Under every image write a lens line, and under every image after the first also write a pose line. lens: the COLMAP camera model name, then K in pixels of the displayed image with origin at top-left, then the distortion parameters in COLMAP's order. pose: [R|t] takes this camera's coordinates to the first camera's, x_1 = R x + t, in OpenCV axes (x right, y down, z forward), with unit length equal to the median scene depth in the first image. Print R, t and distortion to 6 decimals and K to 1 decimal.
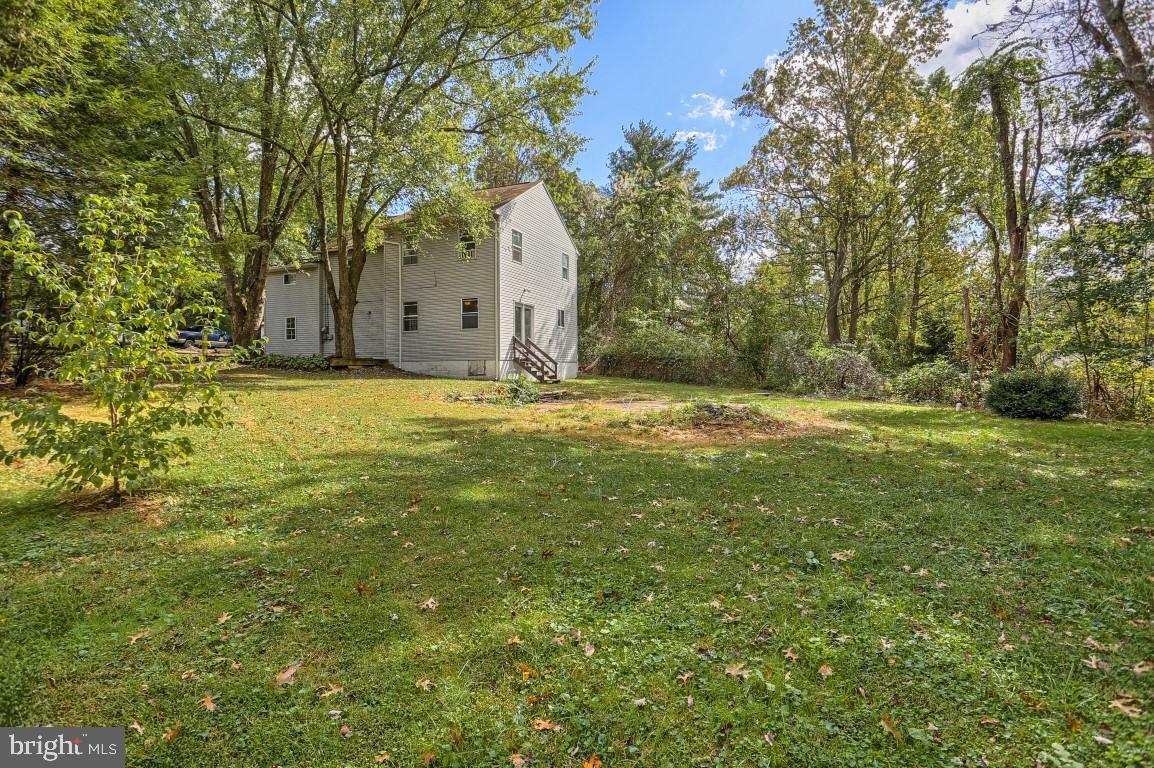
lens RADIAL K [[581.7, 0, 571.0], [0, 581.7, 382.4], [0, 0, 1]] dist [-0.061981, 0.028758]
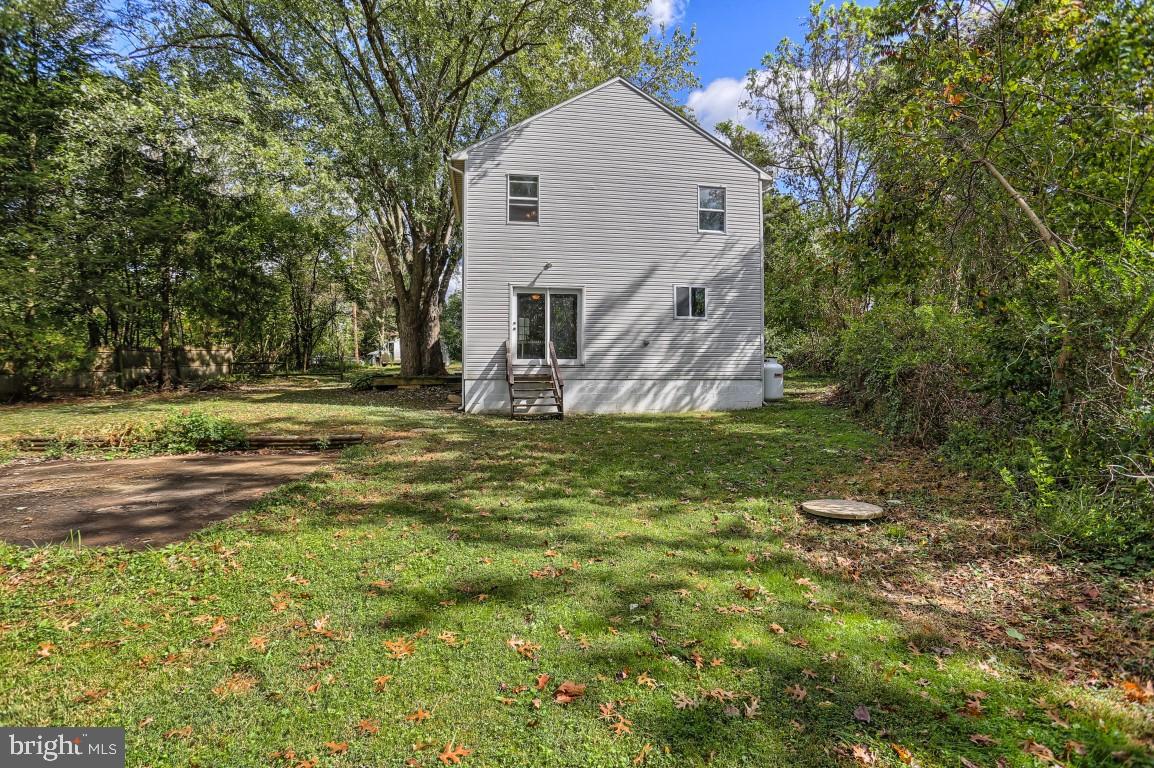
lens RADIAL K [[577.1, 0, 579.4], [0, 577.1, 376.9], [0, 0, 1]] dist [-0.065607, 0.031905]
pose [[0.525813, 0.000681, -0.850600, 0.468842], [-0.019531, 0.999746, -0.011274, -0.035041], [0.850376, 0.022541, 0.525693, 0.727927]]
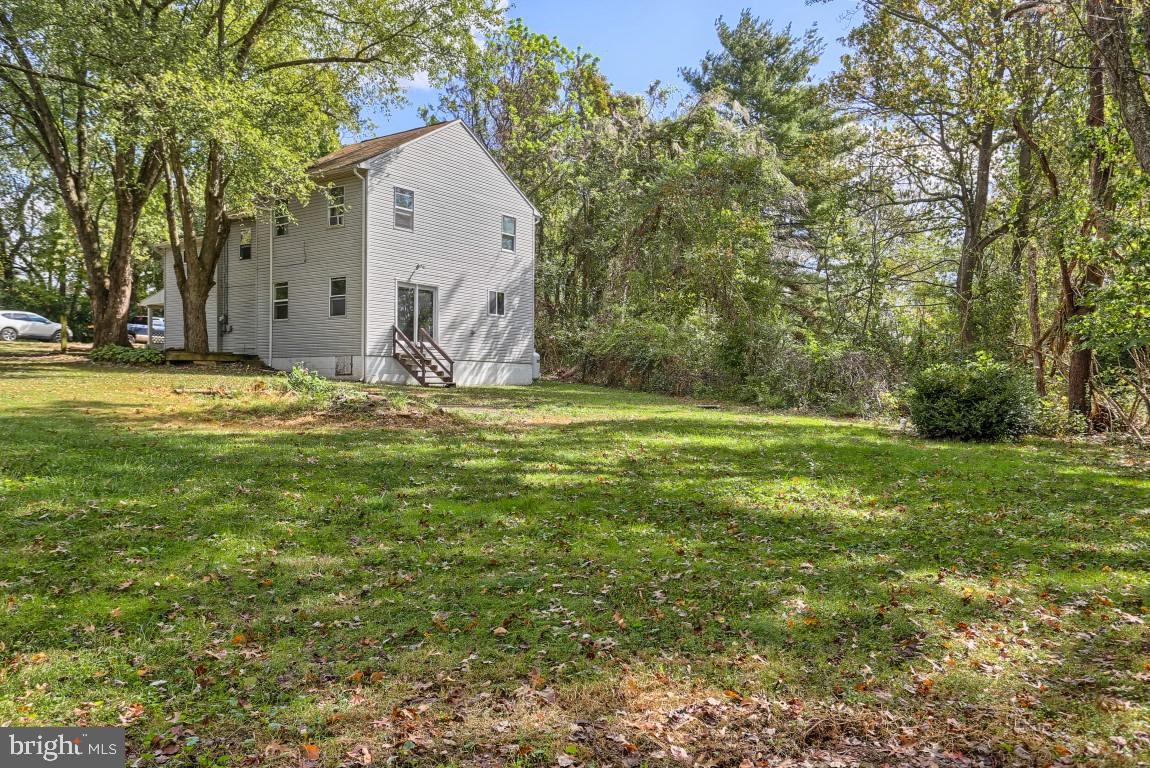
lens RADIAL K [[881.0, 0, 575.1], [0, 881.0, 411.2], [0, 0, 1]] dist [0.002170, 0.001404]
pose [[0.971884, 0.022240, -0.234406, 0.407947], [-0.021641, 0.999753, 0.005129, 0.023002], [0.234462, 0.000088, 0.972125, -0.084090]]
